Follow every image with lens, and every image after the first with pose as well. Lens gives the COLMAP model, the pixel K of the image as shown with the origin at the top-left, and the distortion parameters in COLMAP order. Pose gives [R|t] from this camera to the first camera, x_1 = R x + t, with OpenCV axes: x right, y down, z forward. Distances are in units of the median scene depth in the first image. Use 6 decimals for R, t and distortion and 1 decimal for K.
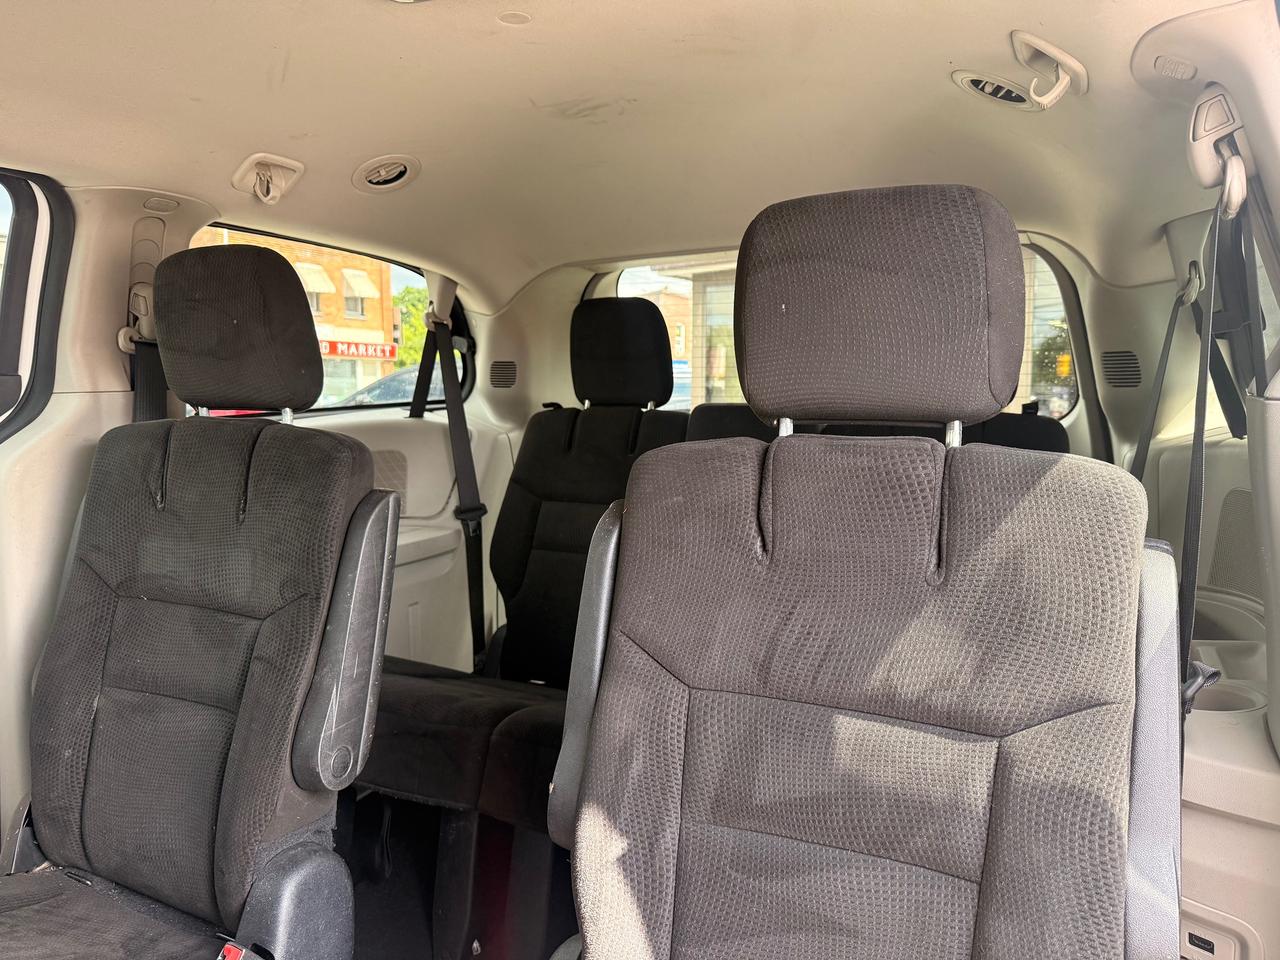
lens RADIAL K [[917.7, 0, 640.0], [0, 917.7, 480.0], [0, 0, 1]] dist [-0.002376, -0.009908]
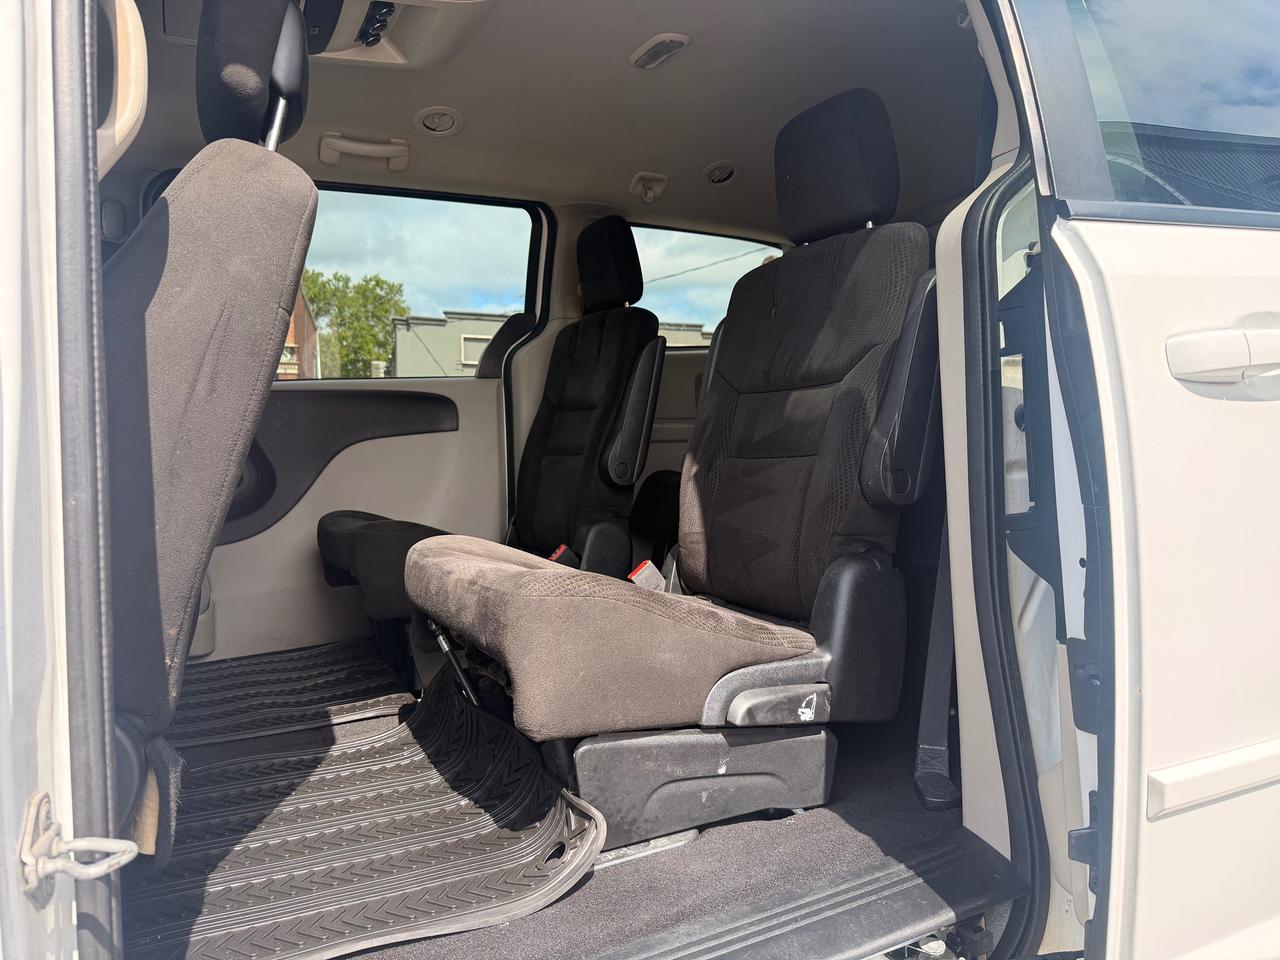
lens RADIAL K [[917.7, 0, 640.0], [0, 917.7, 480.0], [0, 0, 1]] dist [-0.002376, -0.009908]
pose [[0.811394, 0.009247, -0.584426, 0.639624], [-0.048086, 0.997542, -0.050976, 0.332801], [0.582518, 0.069464, 0.809844, -0.396972]]
